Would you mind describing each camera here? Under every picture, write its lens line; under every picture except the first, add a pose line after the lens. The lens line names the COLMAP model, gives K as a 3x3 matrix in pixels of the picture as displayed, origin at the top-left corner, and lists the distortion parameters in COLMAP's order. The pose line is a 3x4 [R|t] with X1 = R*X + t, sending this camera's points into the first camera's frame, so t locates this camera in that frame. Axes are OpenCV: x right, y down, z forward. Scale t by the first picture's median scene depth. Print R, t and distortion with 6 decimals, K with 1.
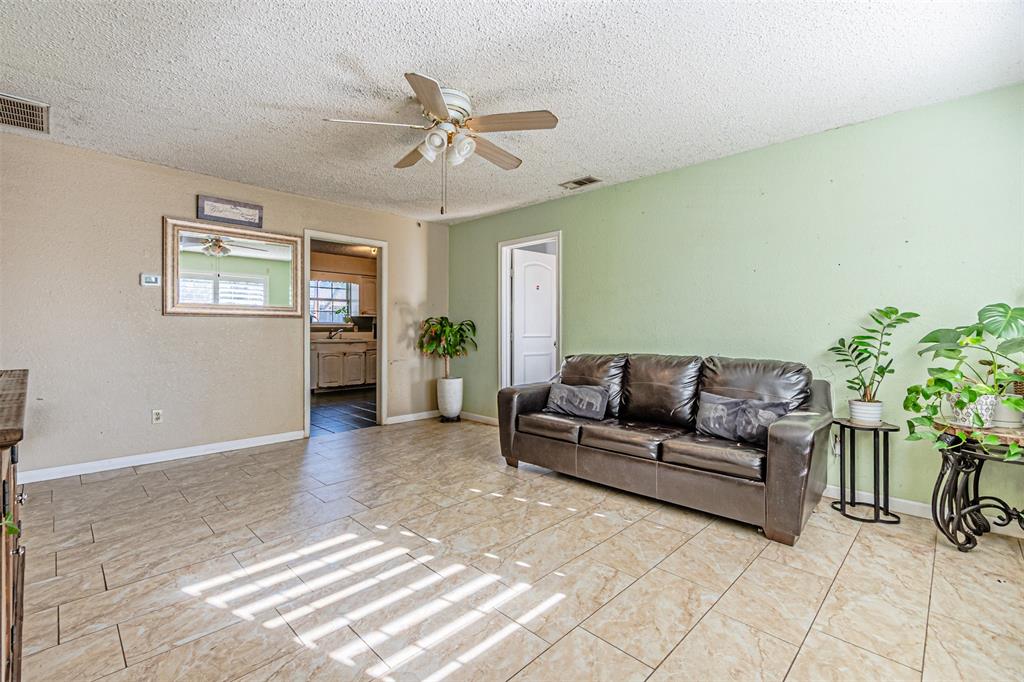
lens RADIAL K [[453.2, 0, 510.7], [0, 453.2, 332.7], [0, 0, 1]] dist [0.000832, -0.000348]
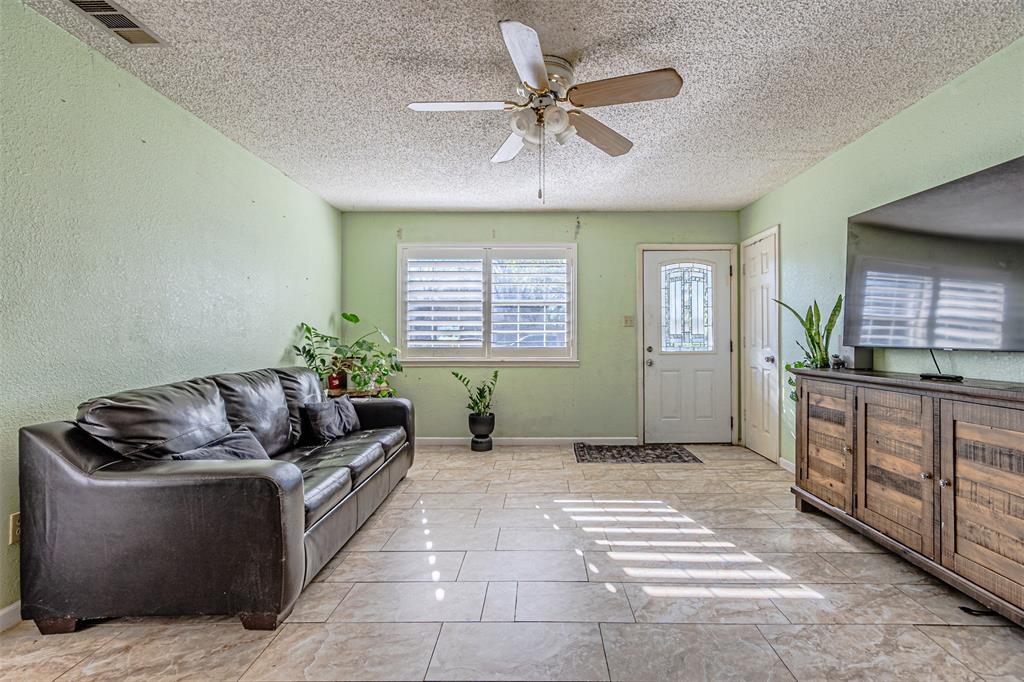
lens RADIAL K [[467.1, 0, 532.2], [0, 467.1, 335.5], [0, 0, 1]] dist [-0.003170, -0.000514]
pose [[-0.692122, 0.000489, 0.721781, -0.542514], [0.003761, 0.999989, 0.002929, -0.012474], [-0.721771, 0.004741, -0.692116, 1.152784]]
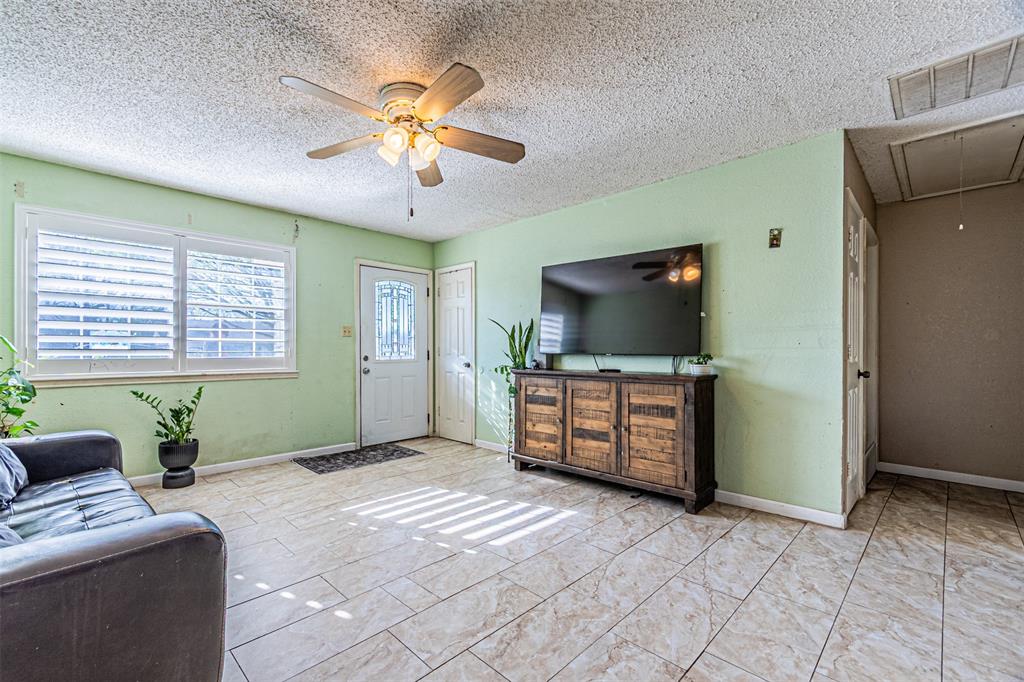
lens RADIAL K [[447.9, 0, 506.5], [0, 447.9, 349.9], [0, 0, 1]] dist [0.001130, 0.000057]
pose [[-0.999976, -0.006494, -0.002523, -0.242723], [-0.006516, 0.999940, 0.008843, -0.008608], [0.002465, 0.008859, -0.999958, 1.353294]]
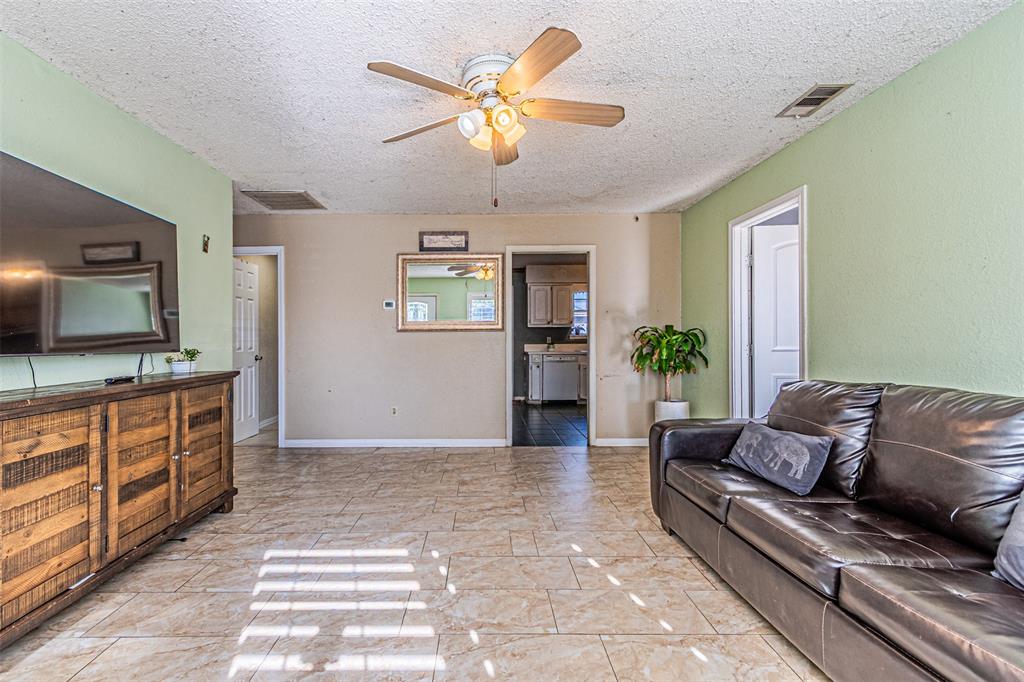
lens RADIAL K [[457.6, 0, 478.0], [0, 457.6, 338.2], [0, 0, 1]] dist [0.002357, -0.000040]
pose [[0.698402, -0.011630, -0.715611, 0.318976], [0.003210, 0.999909, -0.013118, -0.002628], [0.715698, 0.006864, 0.698376, 0.277696]]
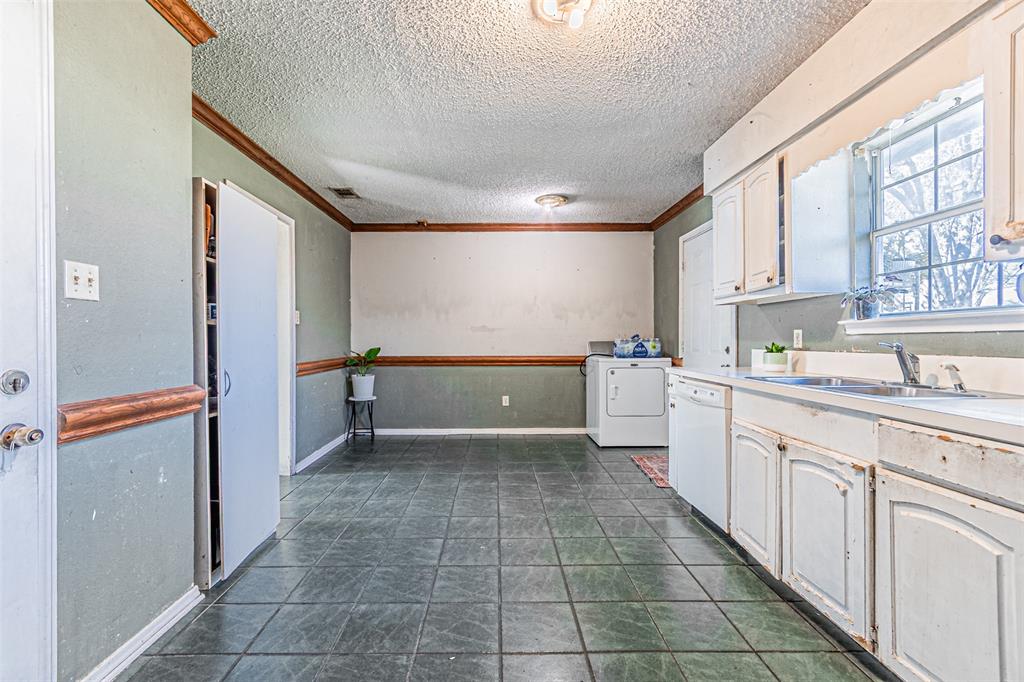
lens RADIAL K [[443.7, 0, 500.4], [0, 443.7, 340.7], [0, 0, 1]] dist [0.000603, 0.000132]
pose [[-0.705499, -0.002264, -0.708708, -0.232935], [-0.005380, 0.999983, 0.002161, -0.017952], [0.708691, 0.005338, -0.705499, 2.413848]]
